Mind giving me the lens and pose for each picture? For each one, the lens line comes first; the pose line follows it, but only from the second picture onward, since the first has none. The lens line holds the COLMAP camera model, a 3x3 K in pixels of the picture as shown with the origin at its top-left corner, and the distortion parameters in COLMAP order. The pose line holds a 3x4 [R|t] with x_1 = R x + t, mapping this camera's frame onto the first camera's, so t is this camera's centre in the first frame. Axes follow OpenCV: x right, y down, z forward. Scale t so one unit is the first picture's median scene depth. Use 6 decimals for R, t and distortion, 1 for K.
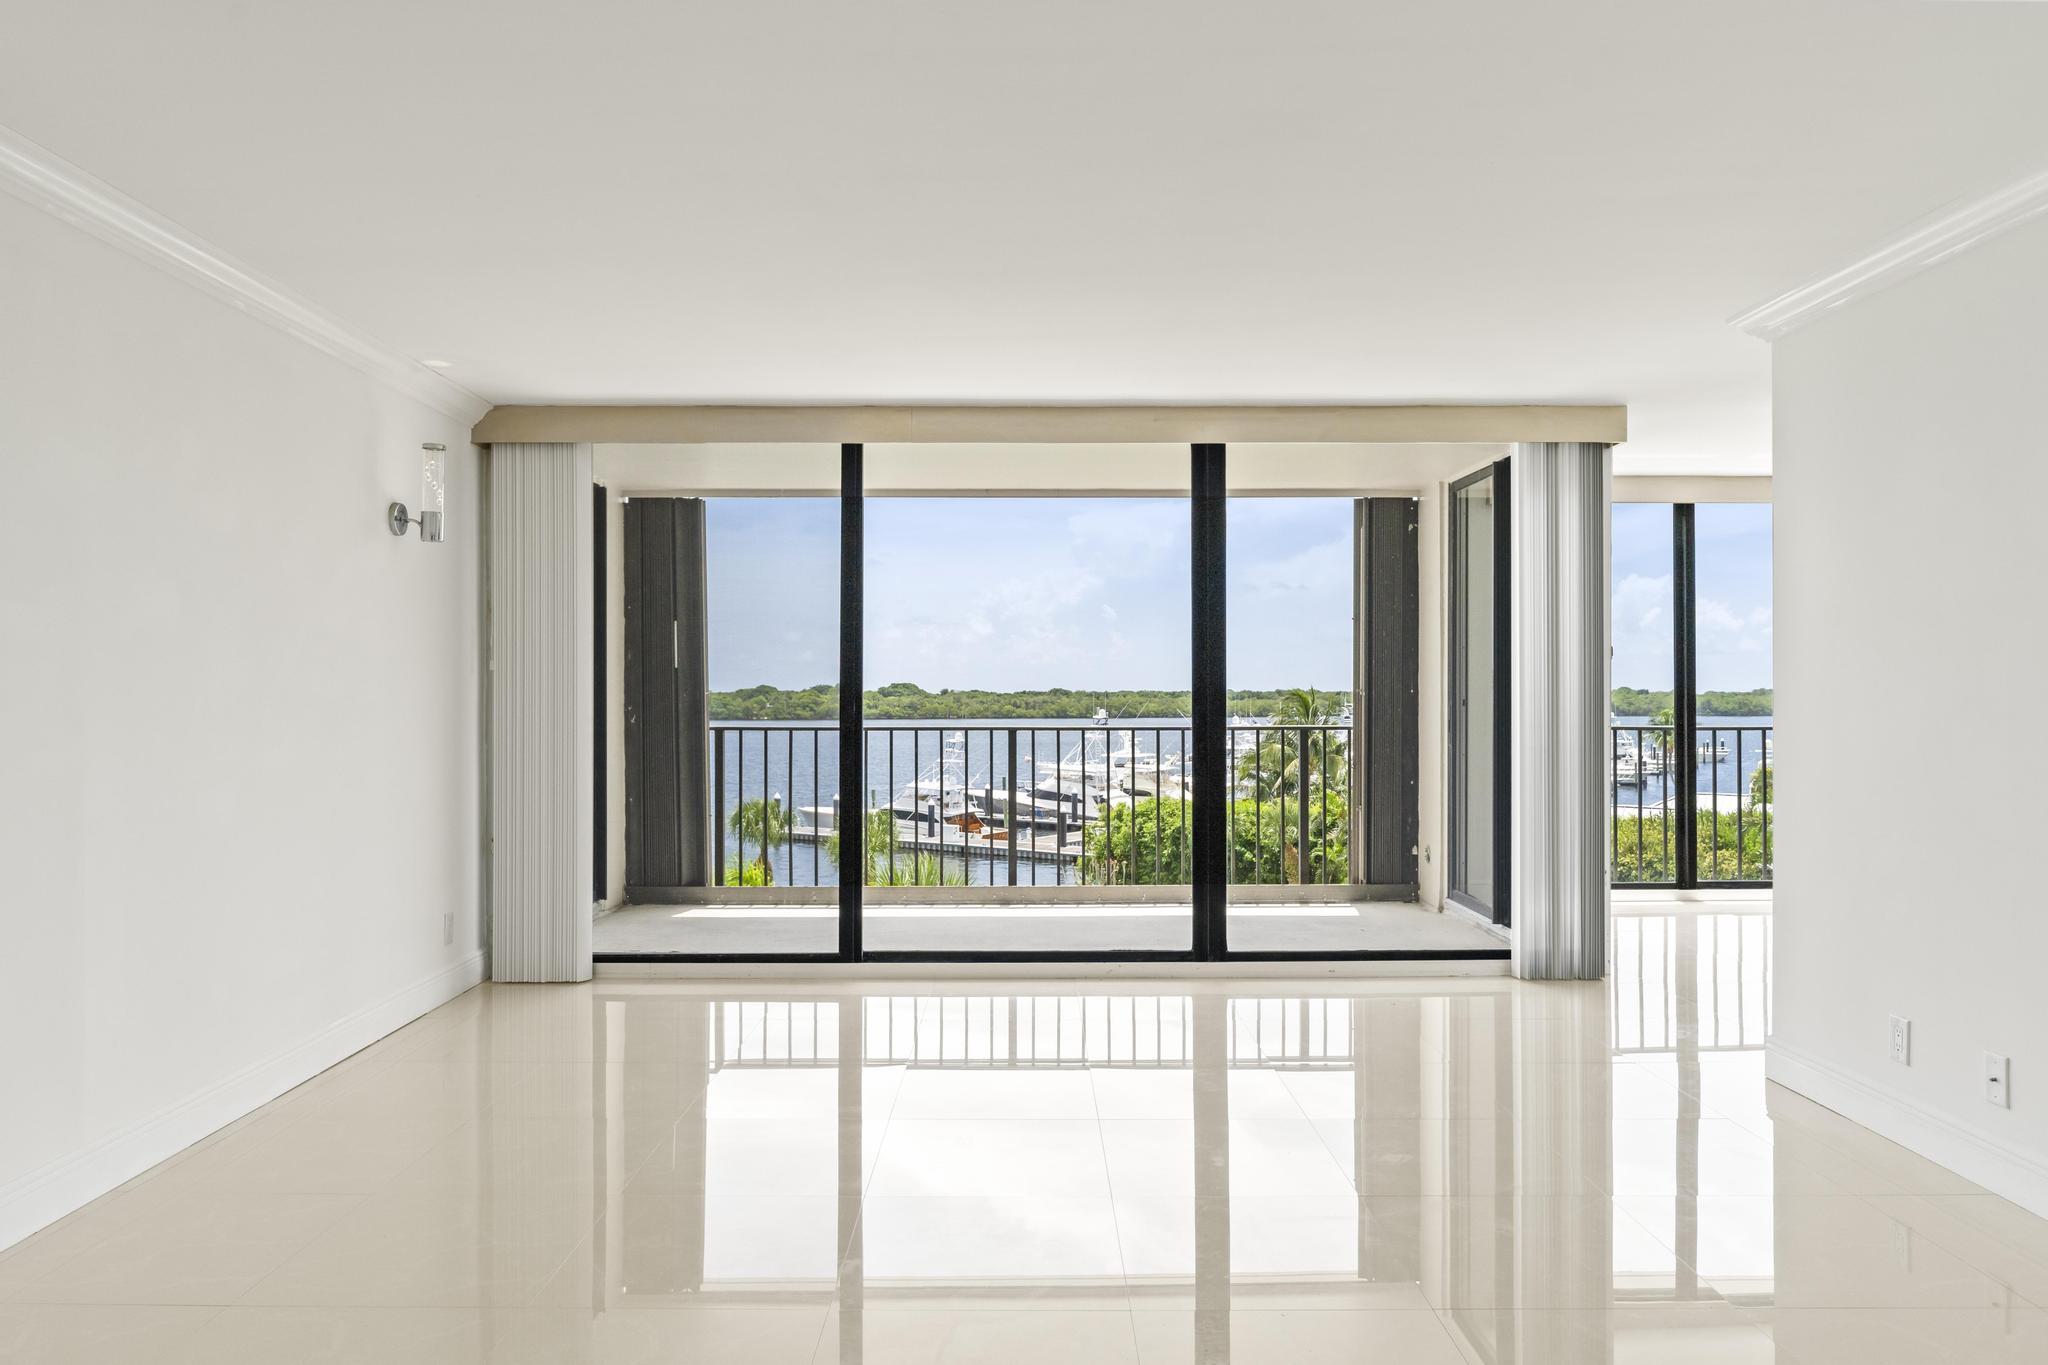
lens RADIAL K [[1370.1, 0, 1019.4], [0, 1370.1, 683.4], [0, 0, 1]] dist [0.001753, -0.000113]
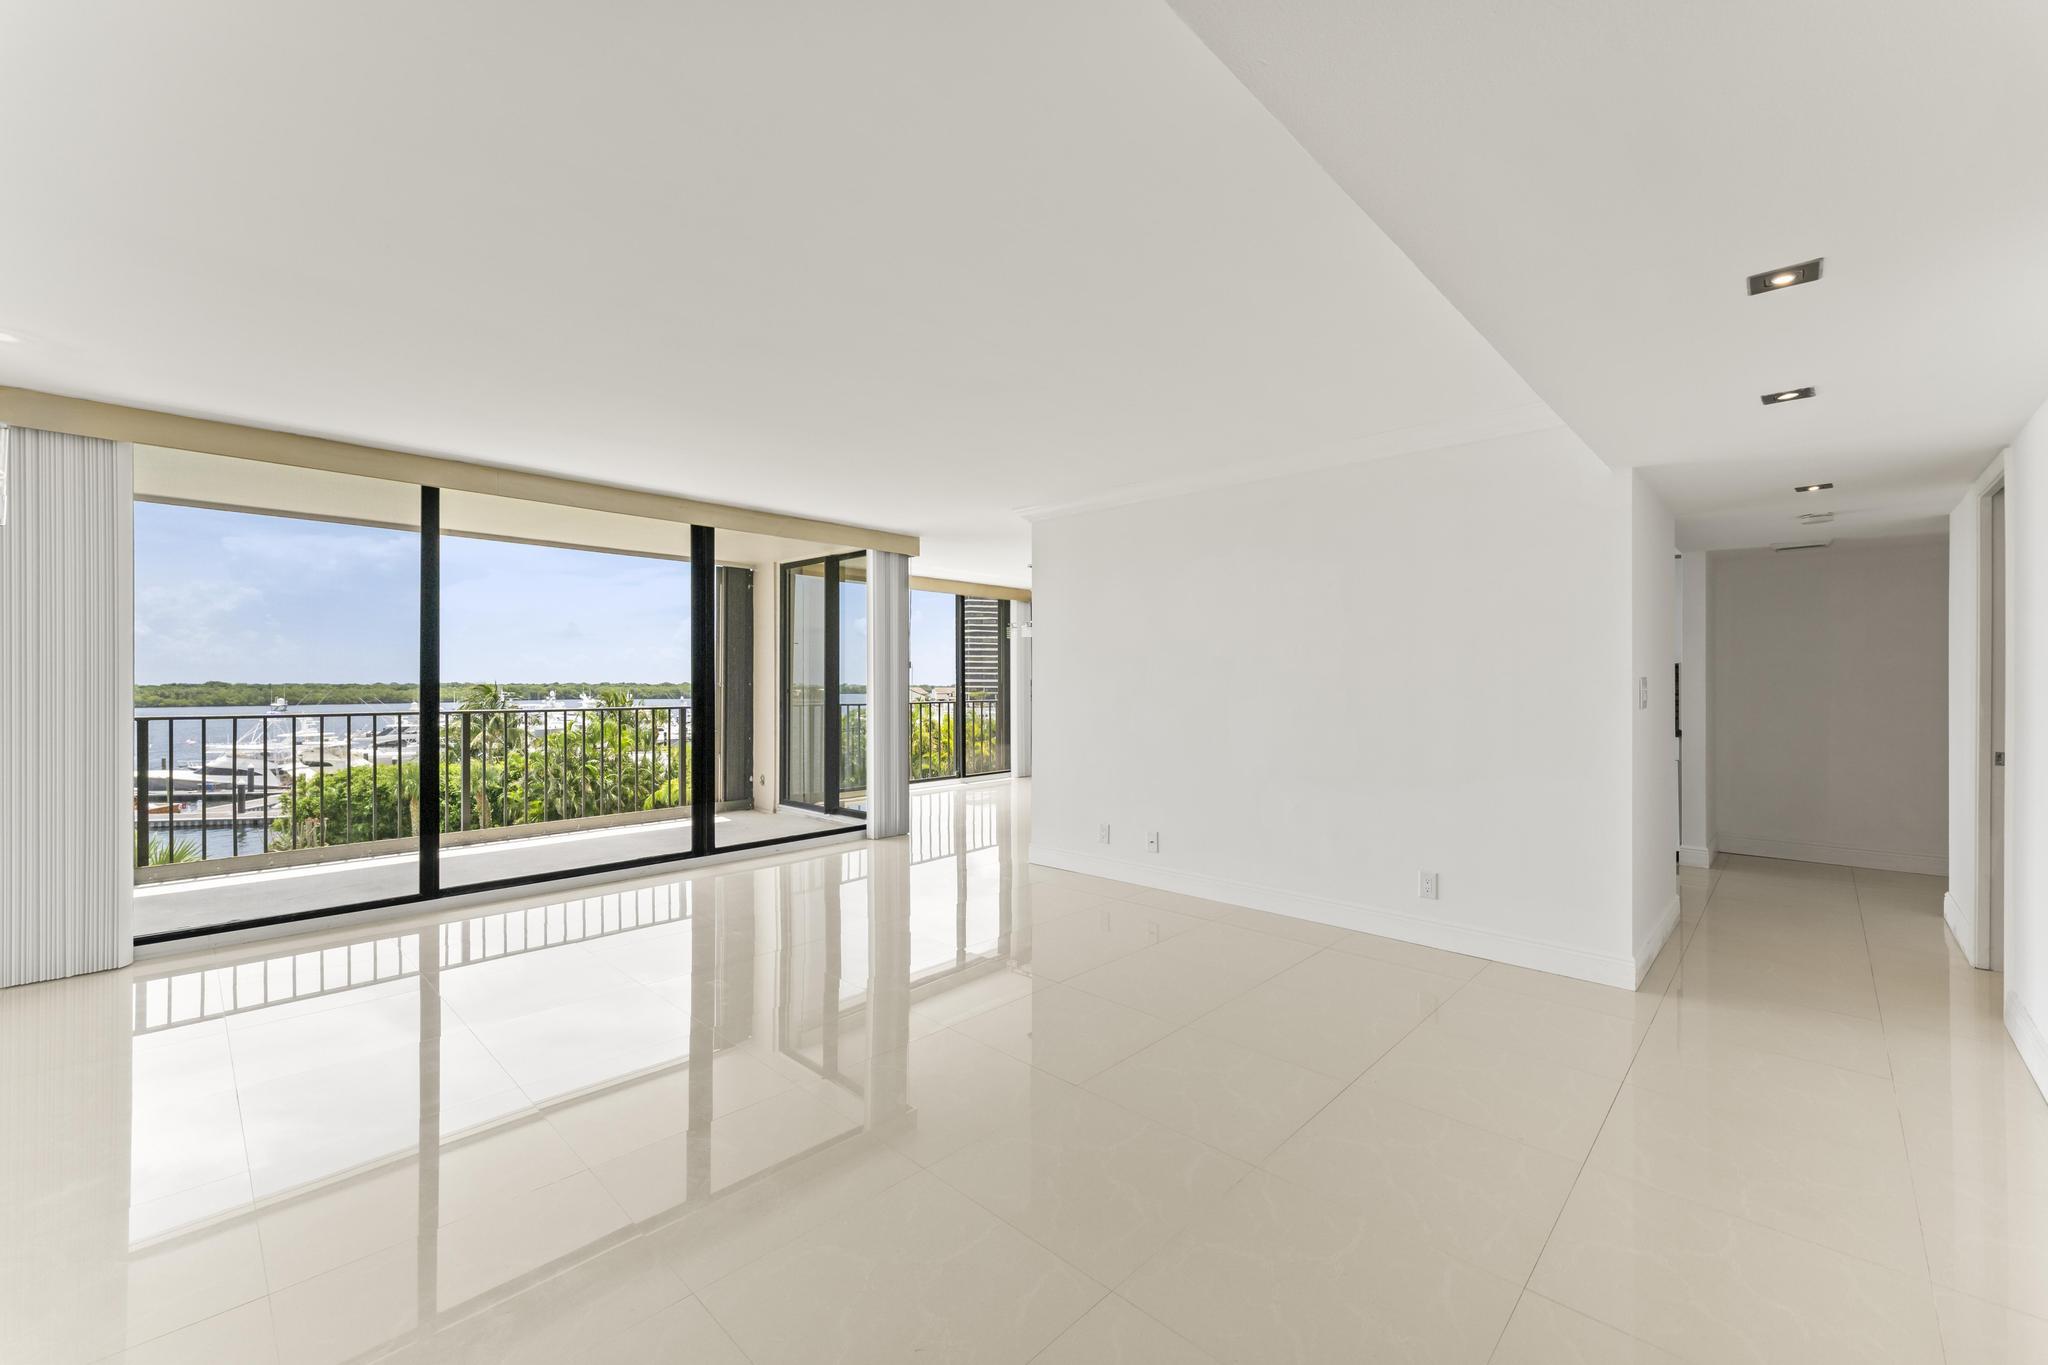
lens RADIAL K [[821.7, 0, 1025.9], [0, 821.7, 682.3], [0, 0, 1]] dist [0.002029, 0.000291]
pose [[0.689141, 0.002500, 0.724623, -0.210748], [-0.005116, 0.999986, 0.001416, 0.000049], [-0.724610, -0.004683, 0.689144, 0.058562]]
